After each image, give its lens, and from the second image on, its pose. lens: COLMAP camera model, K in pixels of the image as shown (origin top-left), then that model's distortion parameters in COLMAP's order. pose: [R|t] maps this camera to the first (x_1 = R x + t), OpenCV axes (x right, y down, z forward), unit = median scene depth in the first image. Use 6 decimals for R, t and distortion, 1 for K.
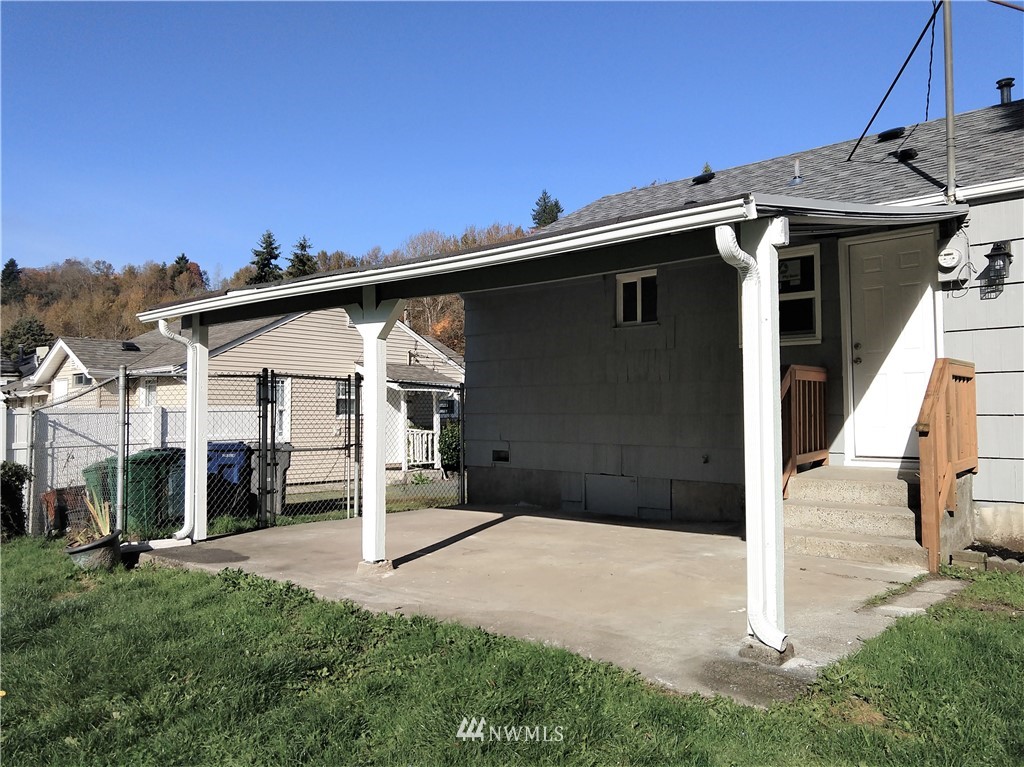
lens RADIAL K [[760.2, 0, 512.0], [0, 760.2, 383.5], [0, 0, 1]] dist [0.093294, -0.127866]
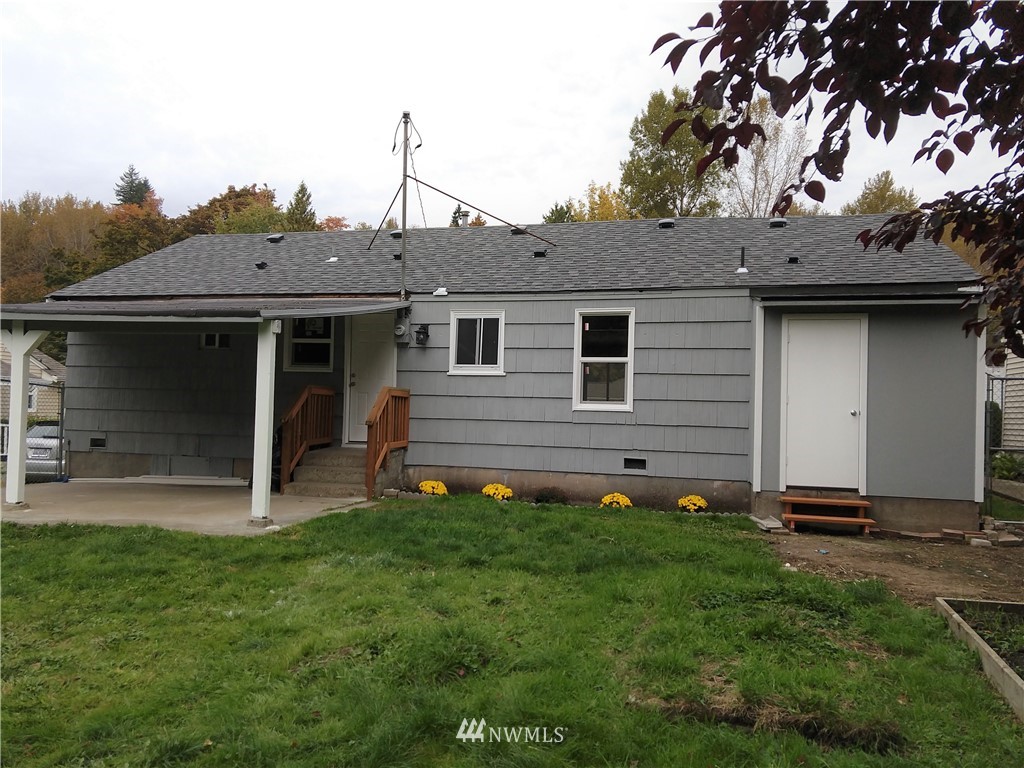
lens RADIAL K [[760.2, 0, 512.0], [0, 760.2, 384.0], [0, 0, 1]] dist [0.093294, -0.127866]
pose [[0.870124, 0.048118, 0.490477, -0.064007], [-0.046818, 0.998792, -0.014929, -0.022317], [-0.490603, -0.009973, 0.871326, -0.627394]]
